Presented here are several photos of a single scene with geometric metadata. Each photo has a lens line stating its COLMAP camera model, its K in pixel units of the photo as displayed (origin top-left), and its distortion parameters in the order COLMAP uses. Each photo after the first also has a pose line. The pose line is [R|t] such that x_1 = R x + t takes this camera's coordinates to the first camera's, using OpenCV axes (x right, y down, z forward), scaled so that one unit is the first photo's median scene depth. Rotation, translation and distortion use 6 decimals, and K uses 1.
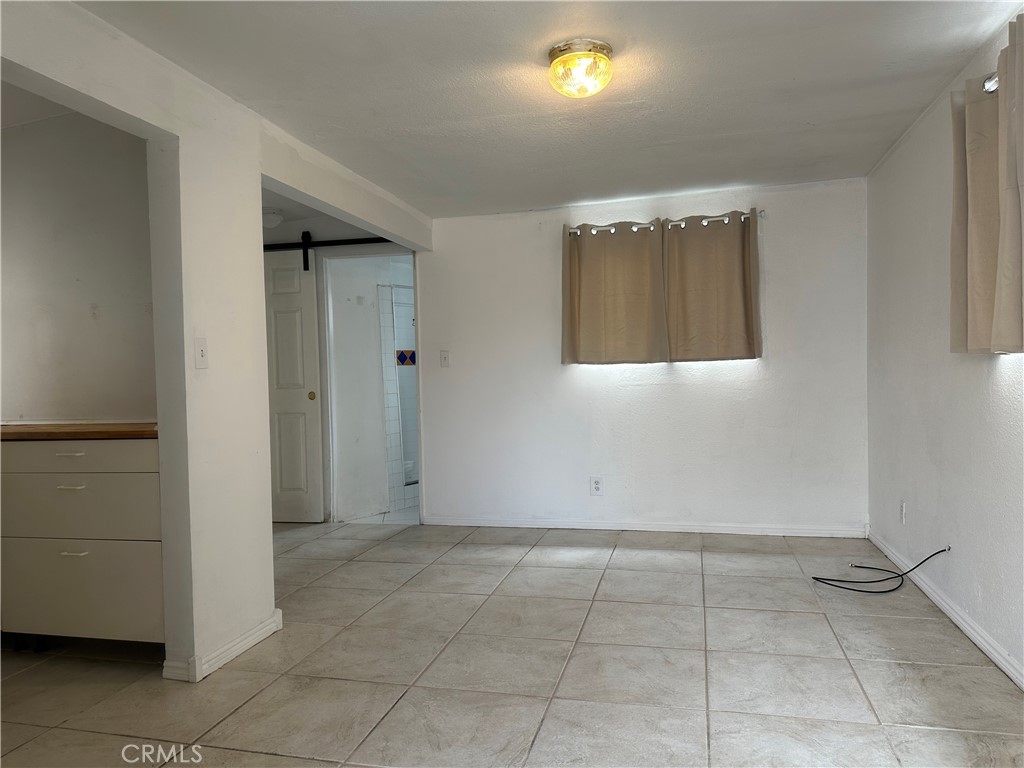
lens RADIAL K [[721.0, 0, 512.0], [0, 721.0, 384.0], [0, 0, 1]] dist [0.021992, -0.004250]
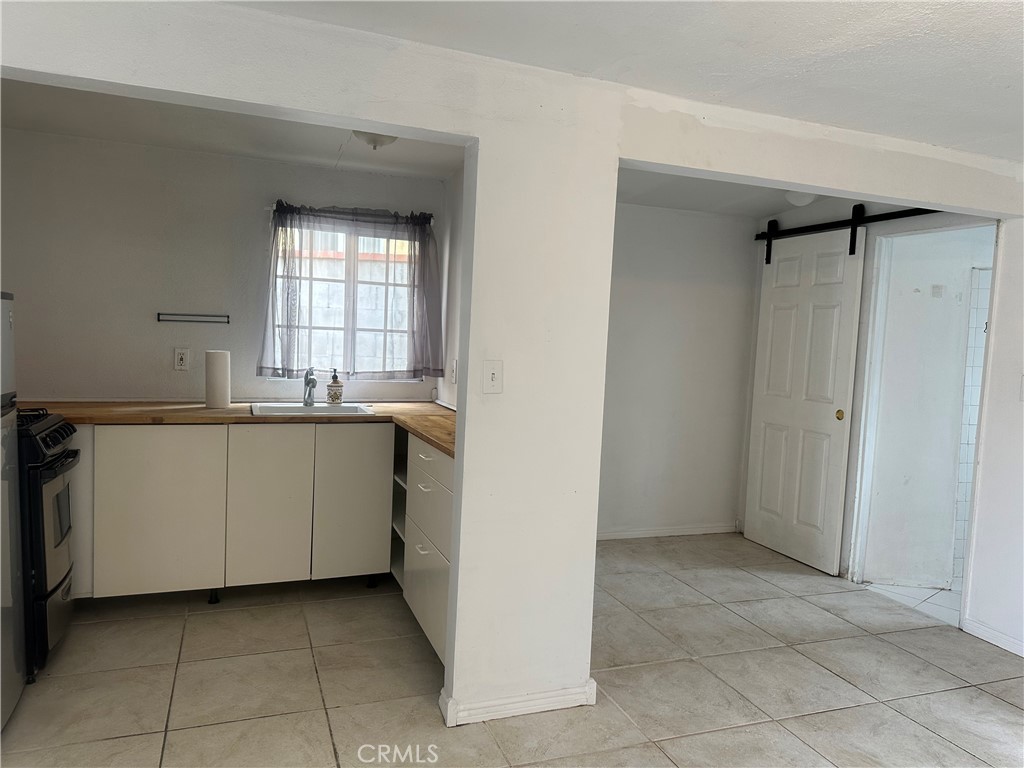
lens RADIAL K [[721.0, 0, 512.0], [0, 721.0, 384.0], [0, 0, 1]] dist [0.021992, -0.004250]
pose [[0.567284, 0.107075, -0.816532, 0.222205], [-0.072763, 0.994150, 0.079816, -0.074916], [0.820302, 0.014135, 0.571756, 0.350690]]
